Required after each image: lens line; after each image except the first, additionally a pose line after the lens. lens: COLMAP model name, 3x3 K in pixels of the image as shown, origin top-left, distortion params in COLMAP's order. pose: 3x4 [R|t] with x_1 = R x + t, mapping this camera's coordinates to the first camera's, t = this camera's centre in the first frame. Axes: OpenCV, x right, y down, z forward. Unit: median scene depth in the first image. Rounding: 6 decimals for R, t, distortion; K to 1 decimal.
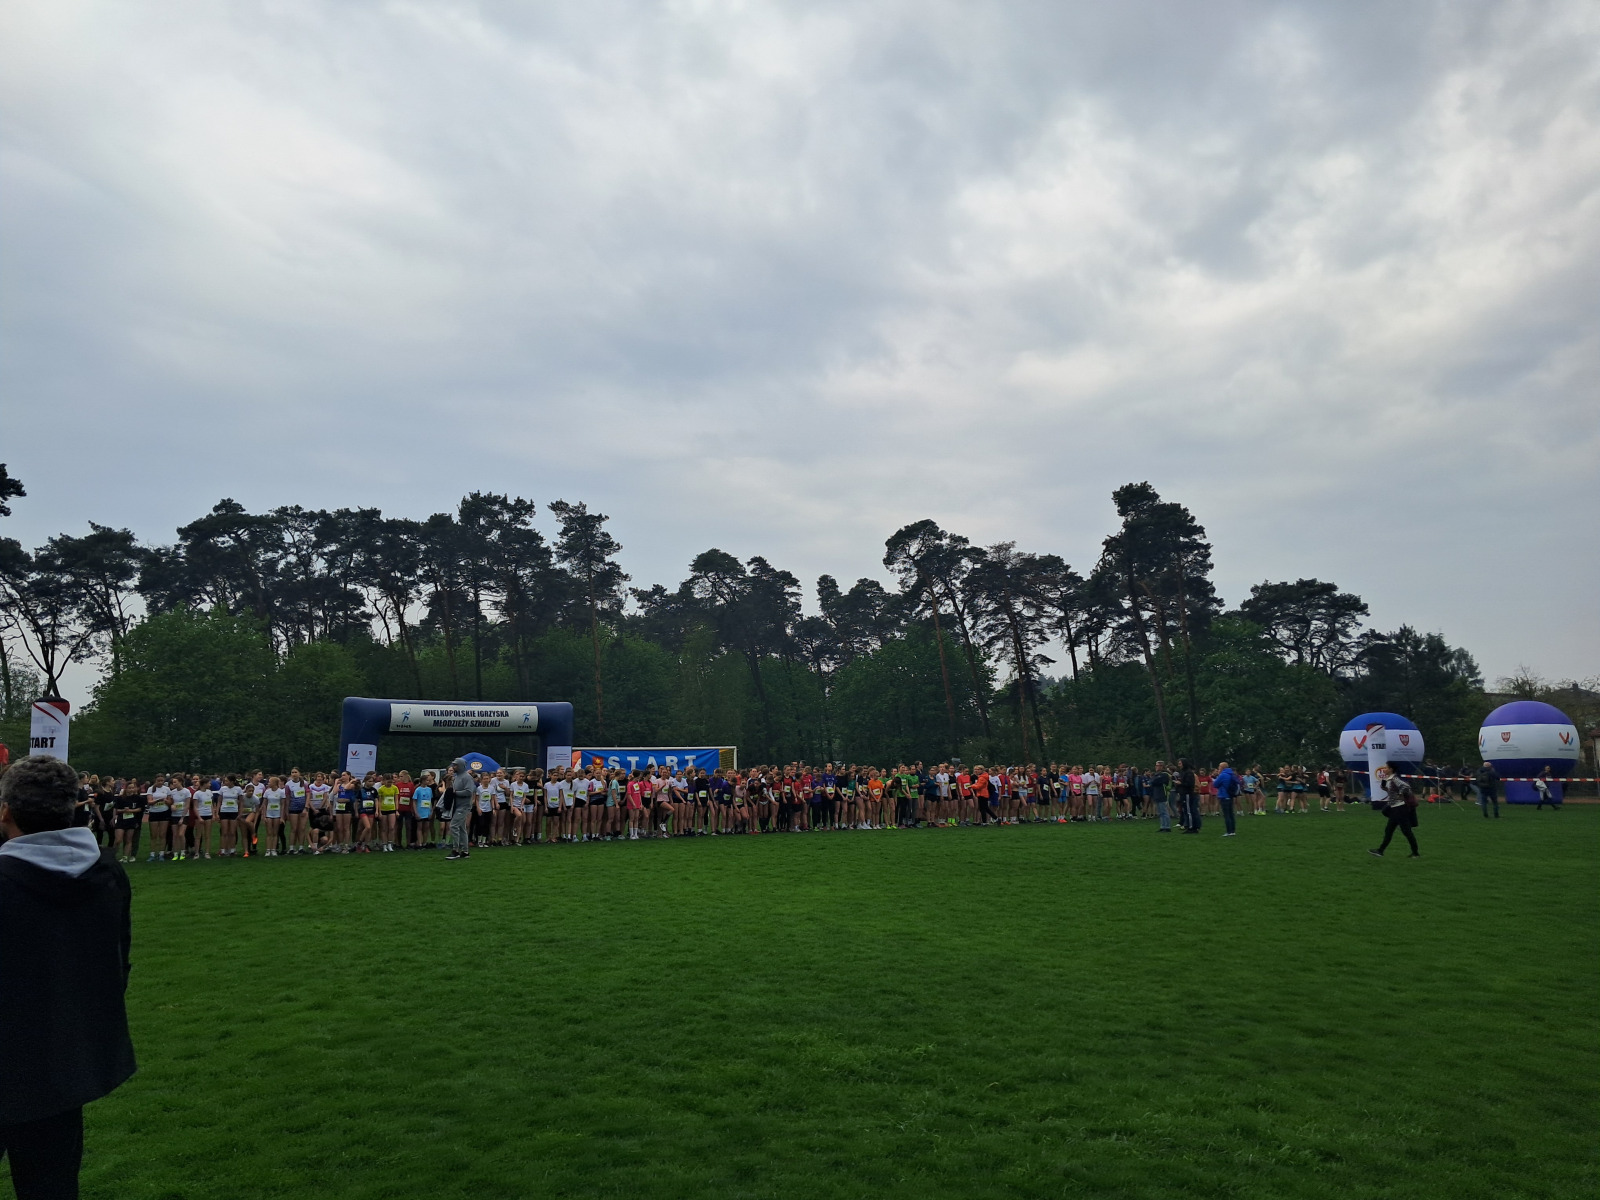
lens RADIAL K [[1243.0, 0, 800.0], [0, 1243.0, 600.0], [0, 0, 1]] dist [0.047337, -0.045601]
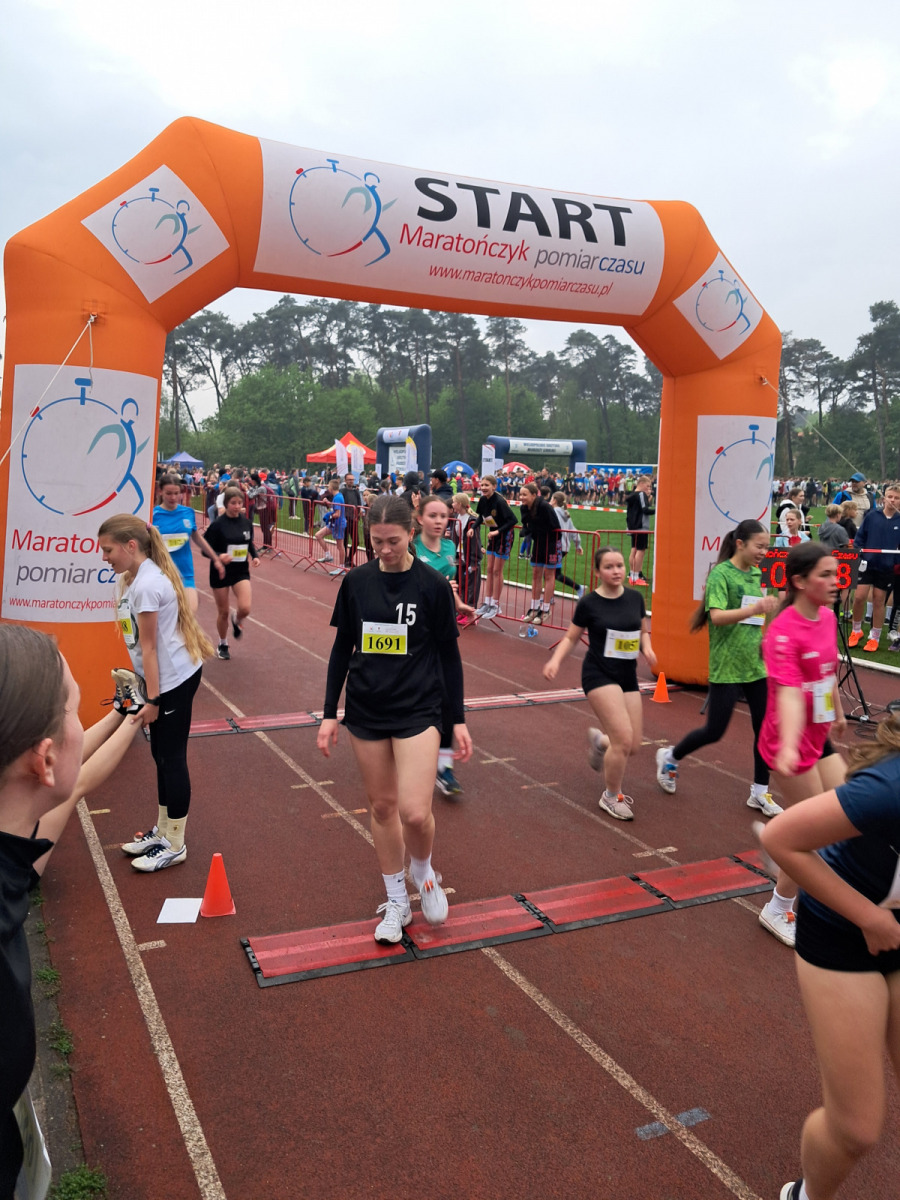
lens RADIAL K [[956.4, 0, 473.5], [0, 956.4, 586.1], [0, 0, 1]] dist [0.091087, -0.076960]
pose [[0.996335, 0.041004, -0.075074, -0.107297], [-0.021051, 0.968167, 0.249420, -0.030965], [0.082912, -0.246925, 0.965481, -0.240414]]
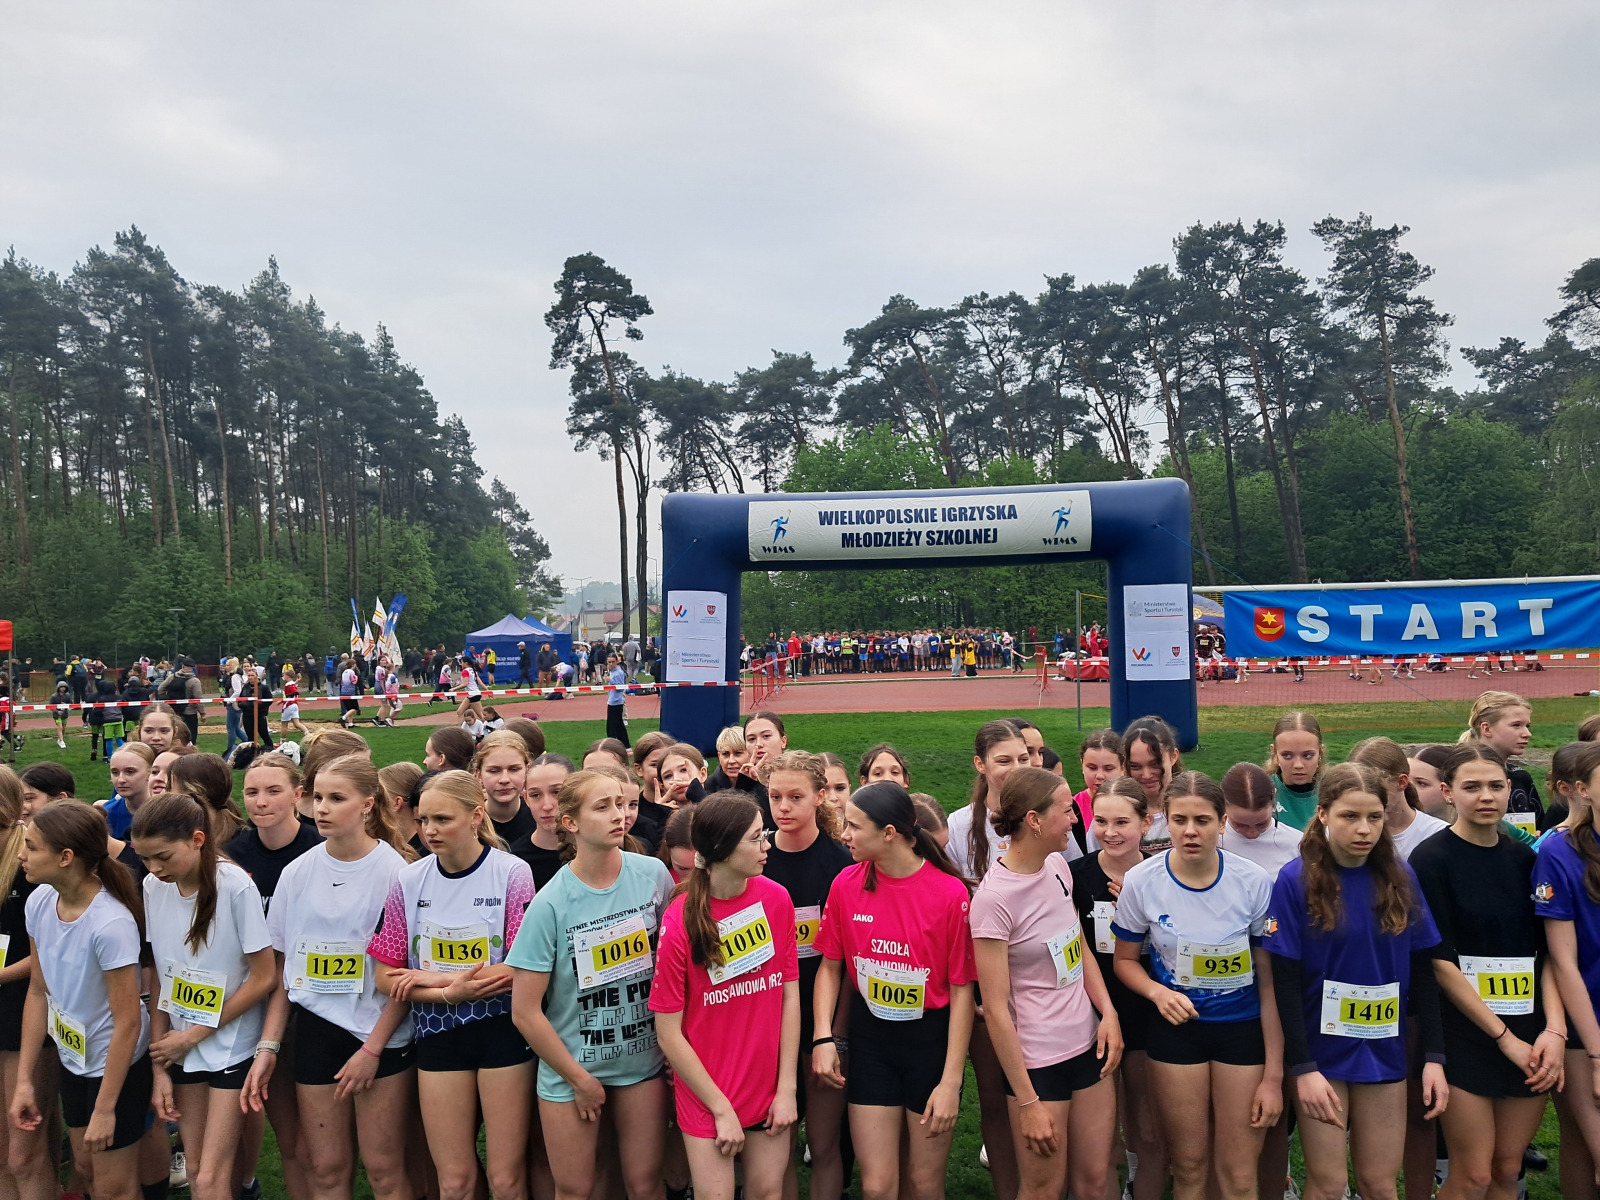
lens RADIAL K [[1243.0, 0, 800.0], [0, 1243.0, 600.0], [0, 0, 1]] dist [0.047337, -0.045601]
pose [[0.798253, -0.020222, -0.601983, -0.017562], [0.097302, 0.990639, 0.095748, 0.031999], [0.594412, -0.135005, 0.792747, 0.269689]]
